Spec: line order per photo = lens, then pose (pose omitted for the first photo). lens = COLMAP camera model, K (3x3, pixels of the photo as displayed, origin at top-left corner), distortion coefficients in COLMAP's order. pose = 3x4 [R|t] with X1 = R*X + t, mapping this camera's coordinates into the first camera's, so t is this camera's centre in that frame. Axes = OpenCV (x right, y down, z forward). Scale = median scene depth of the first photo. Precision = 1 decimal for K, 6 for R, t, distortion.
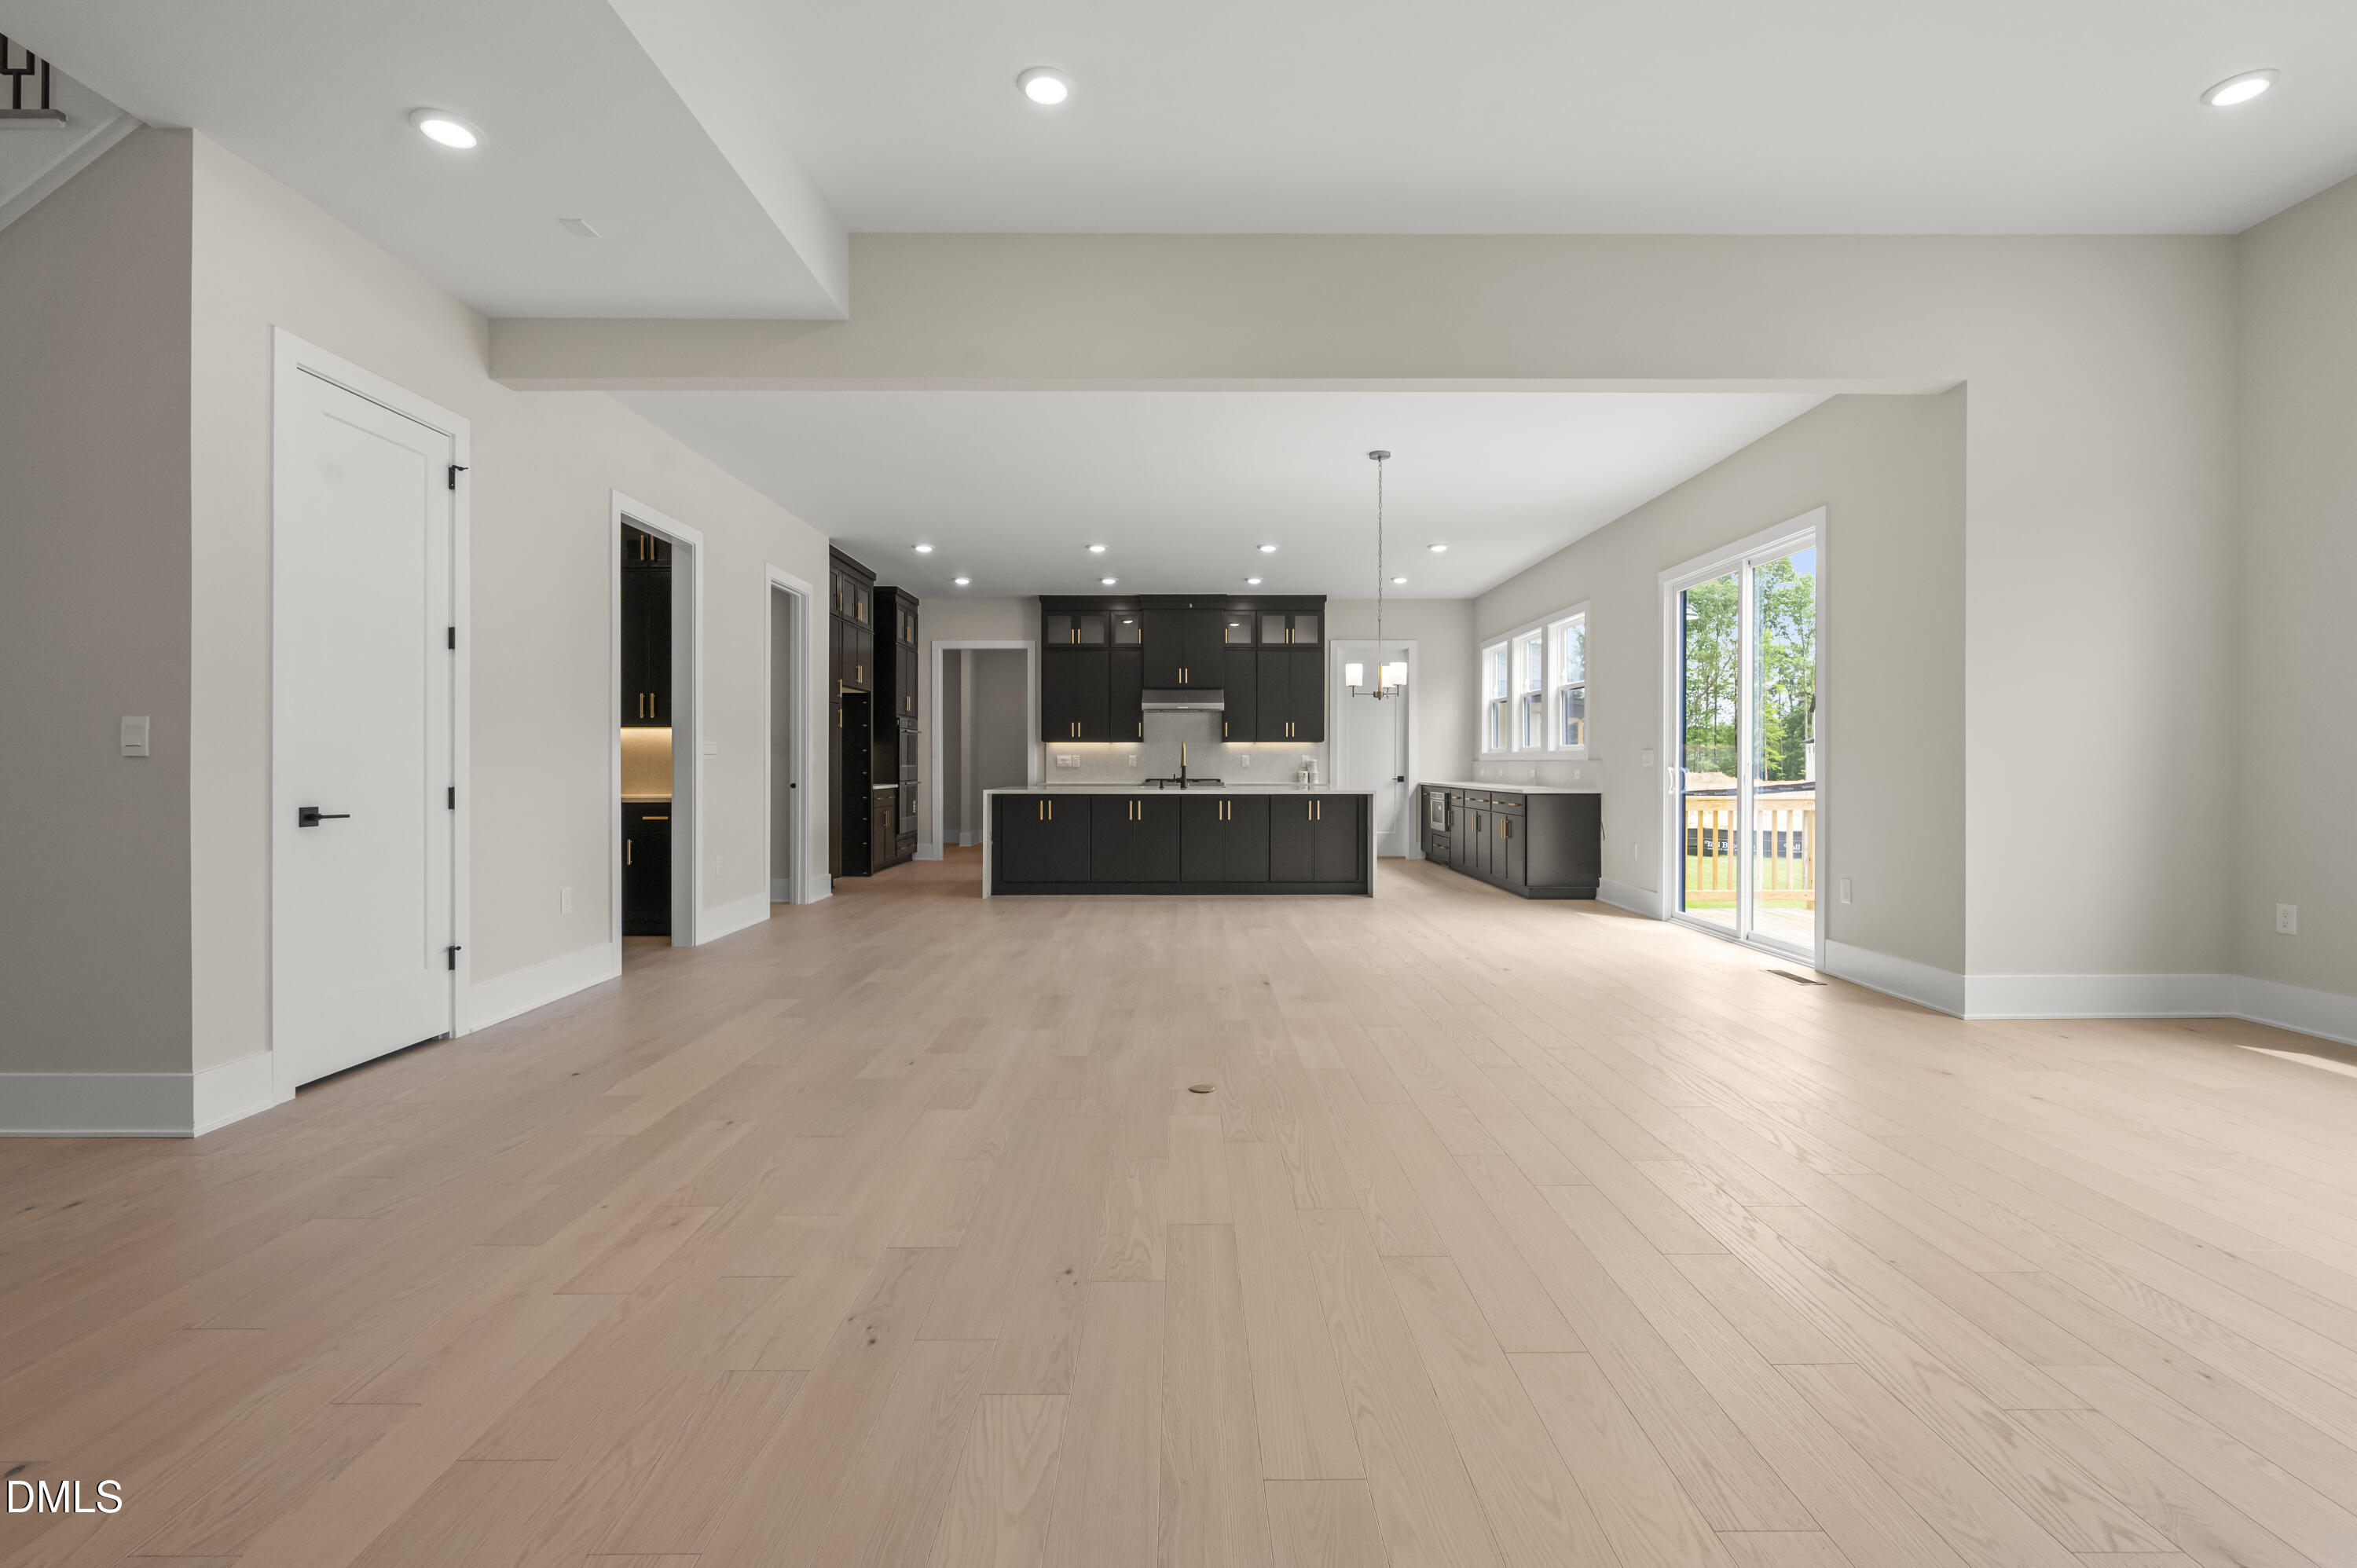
lens RADIAL K [[1063.2, 0, 1174.3], [0, 1063.2, 766.9], [0, 0, 1]] dist [-0.003622, 0.000096]
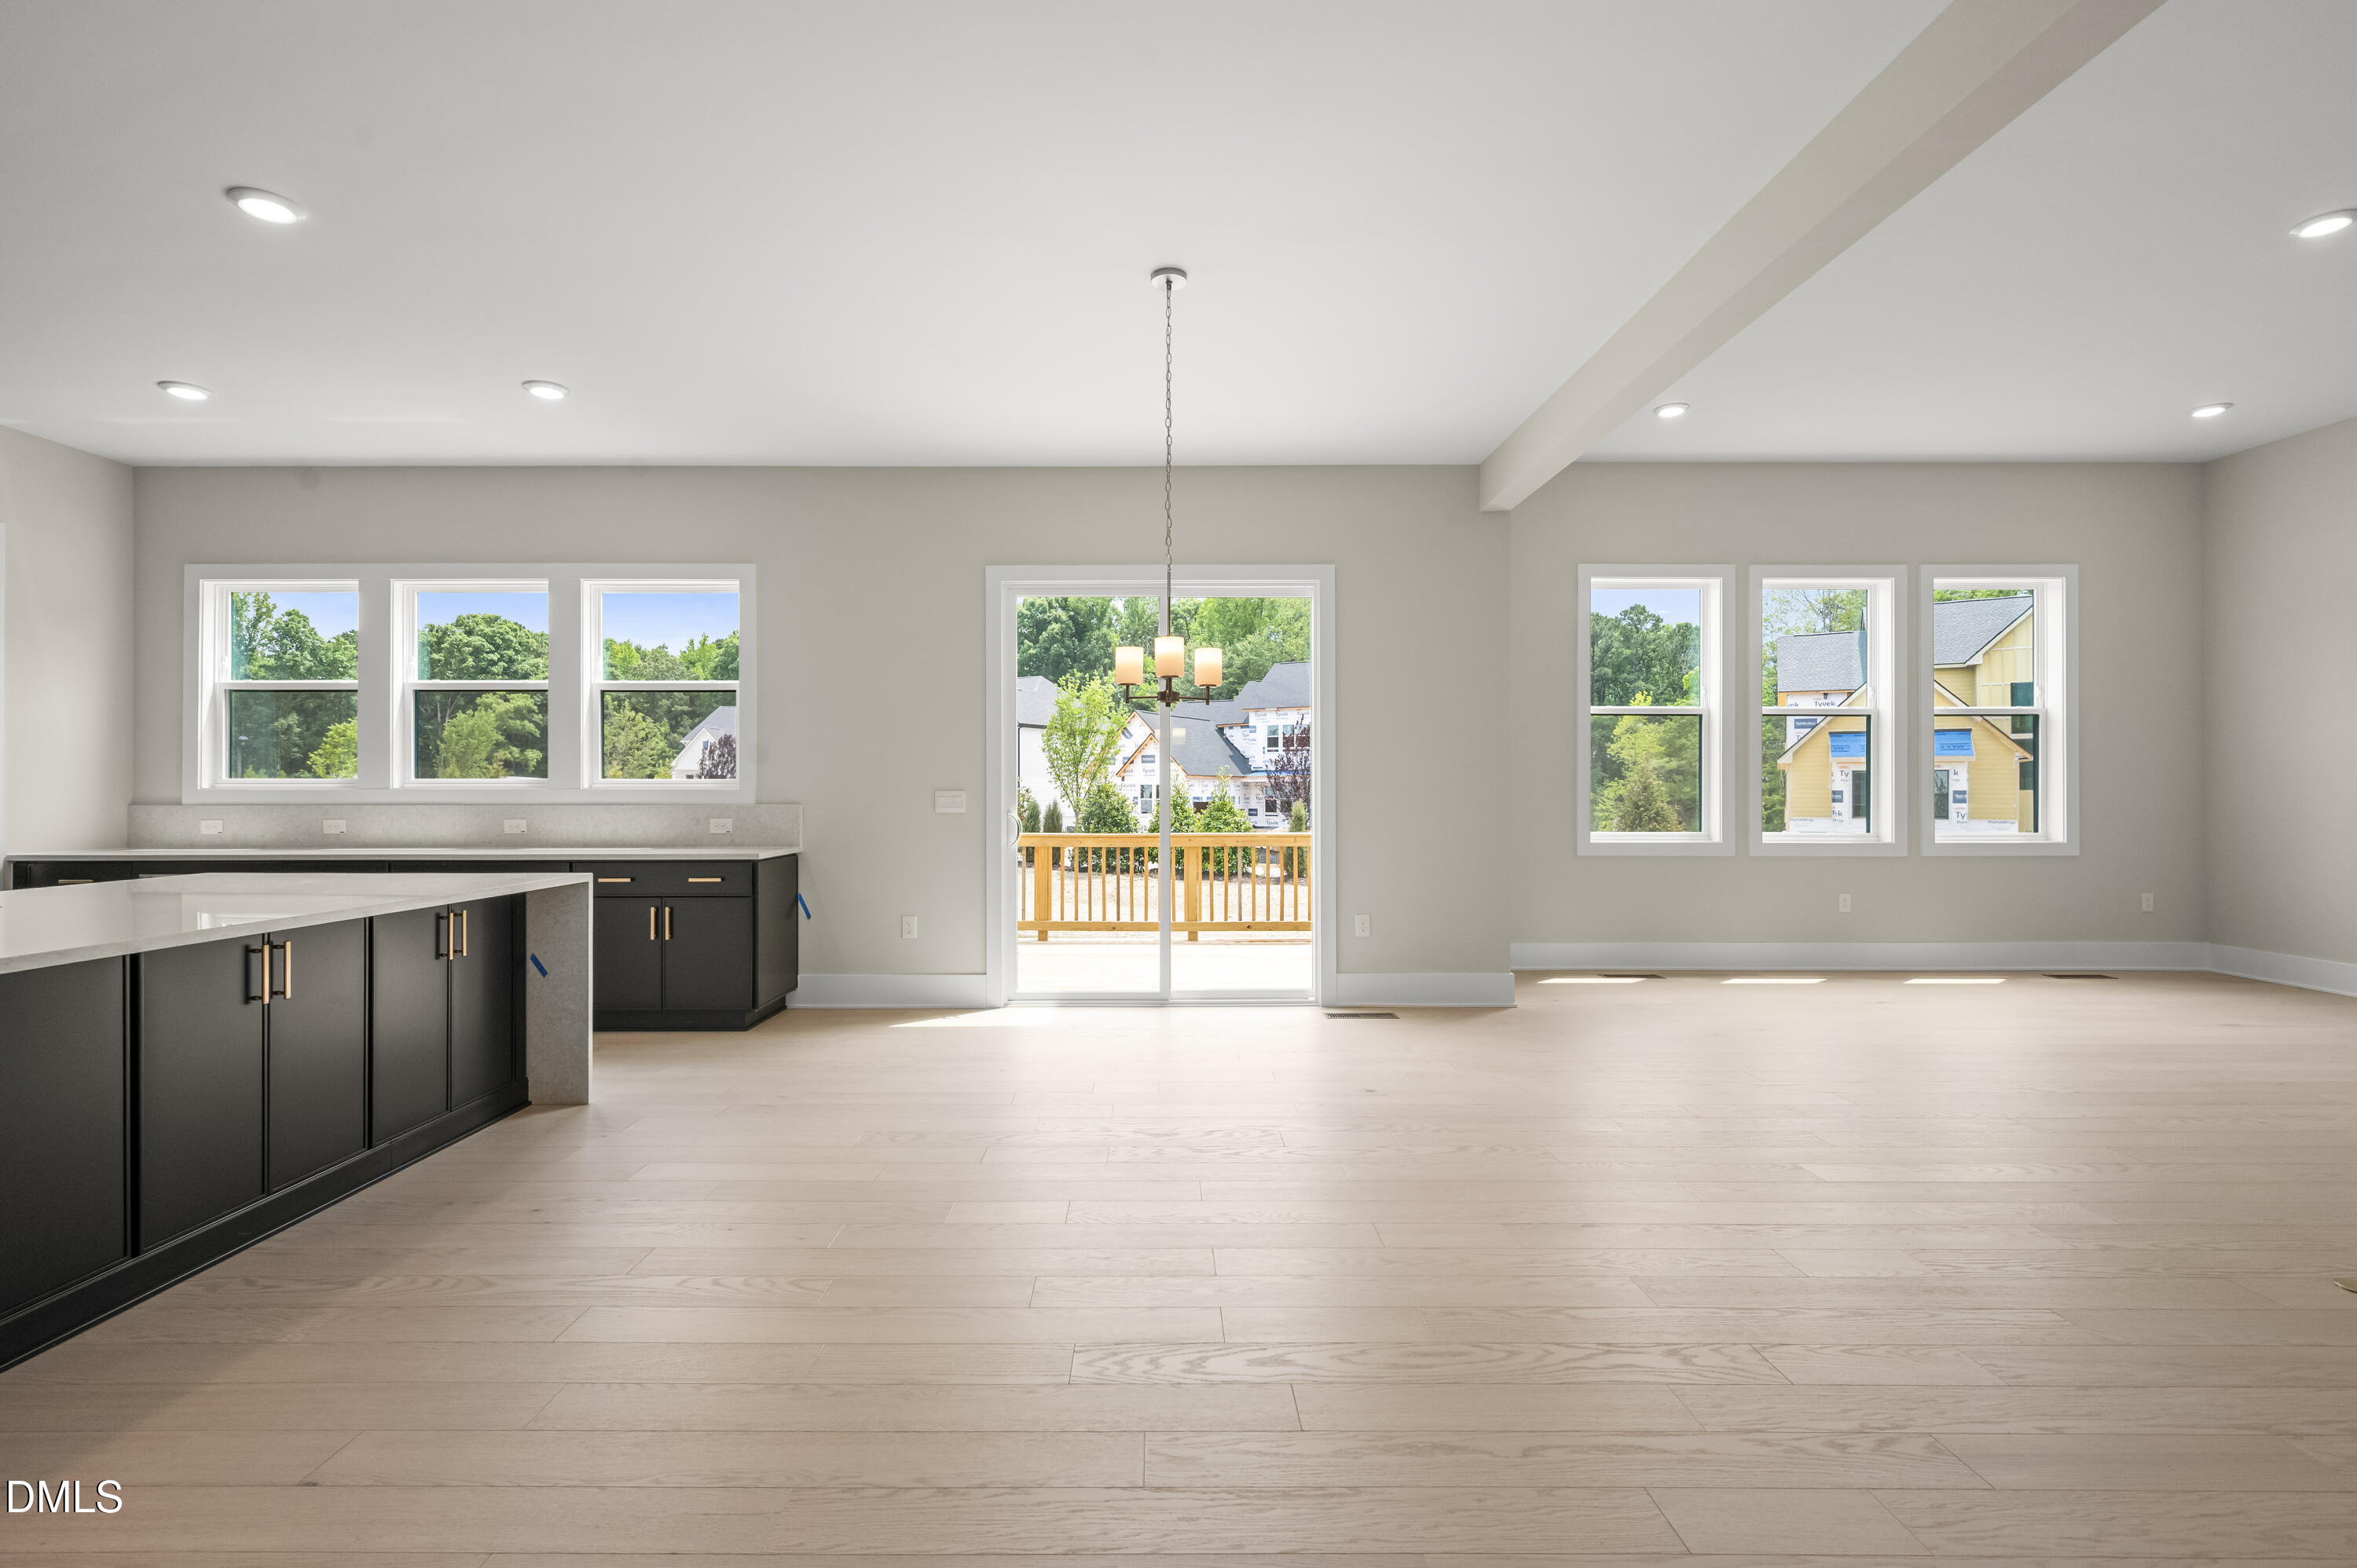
lens RADIAL K [[1063.2, 0, 1157.9], [0, 1063.2, 798.1], [0, 0, 1]] dist [-0.003622, 0.000096]
pose [[-0.005324, -0.006776, 0.999963, -0.207342], [0.004204, 0.999968, 0.006798, -0.010165], [-0.999977, 0.004240, -0.005295, 0.554103]]
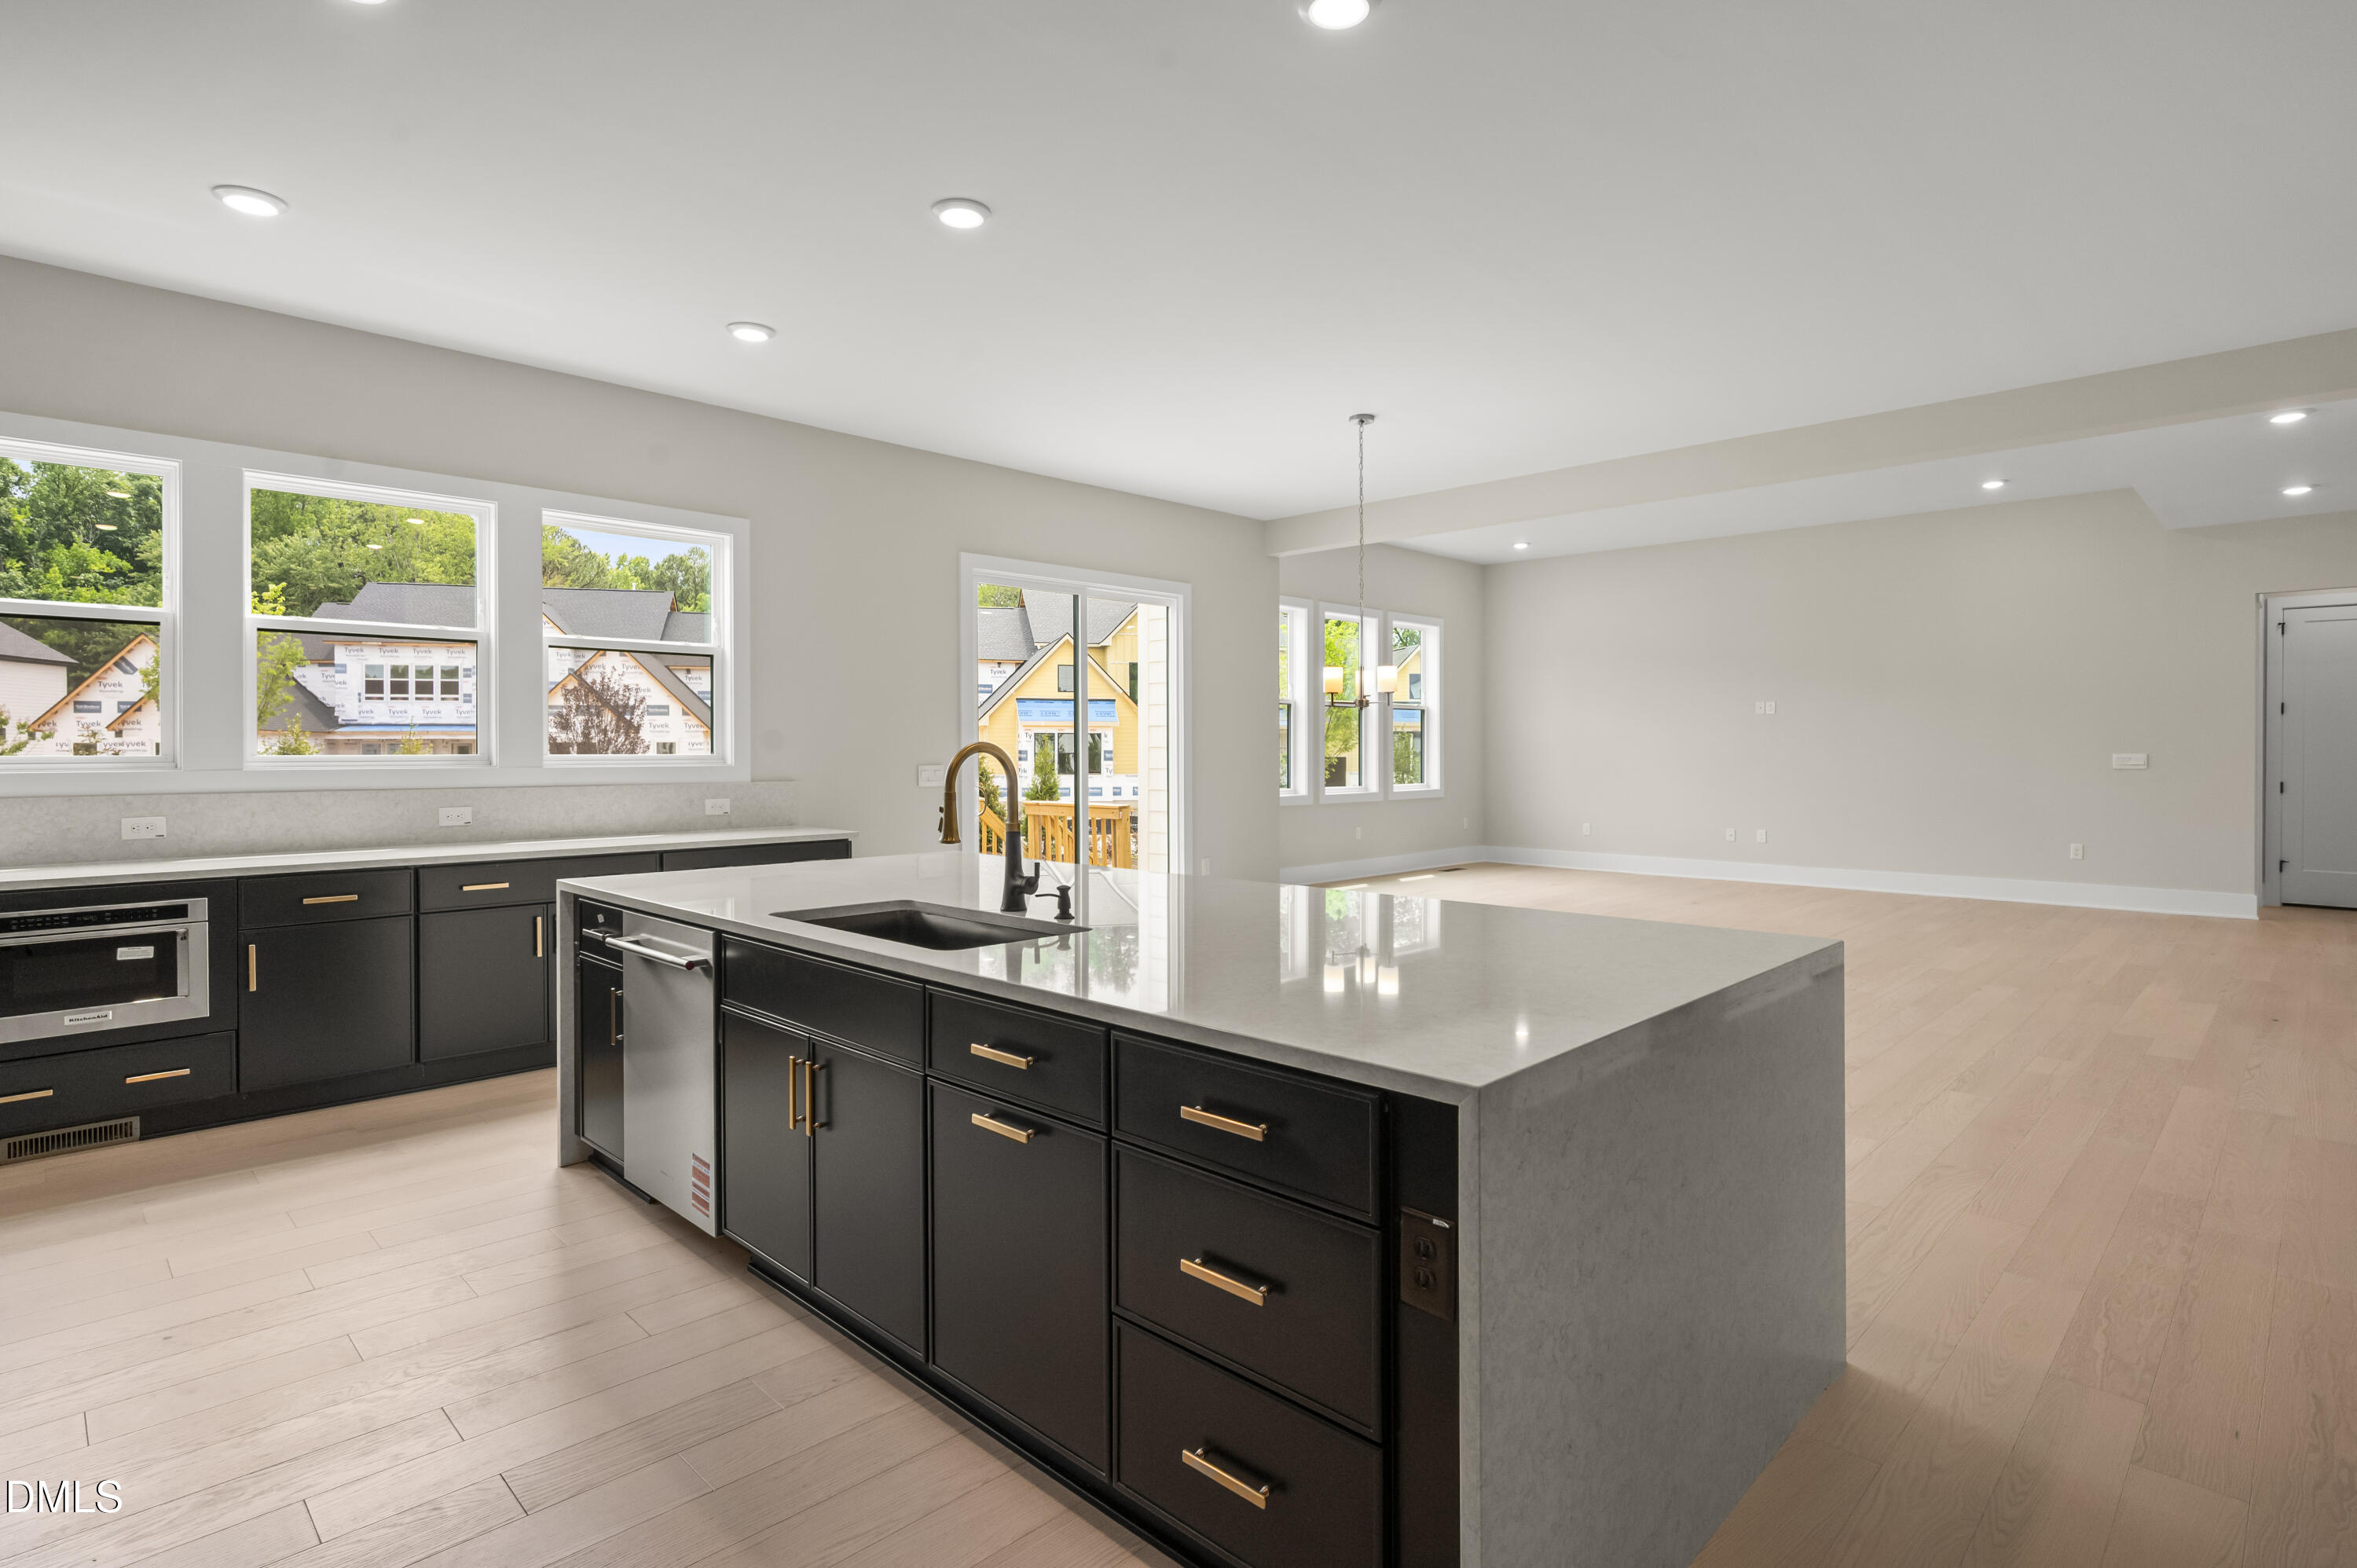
lens RADIAL K [[1159.4, 0, 1208.4], [0, 1159.4, 759.0], [0, 0, 1]] dist [-0.029511, -0.000815]
pose [[-0.722033, -0.006312, 0.691830, -0.193739], [0.002581, 0.999927, 0.011816, -0.019798], [-0.691854, 0.010317, -0.721964, 0.958455]]
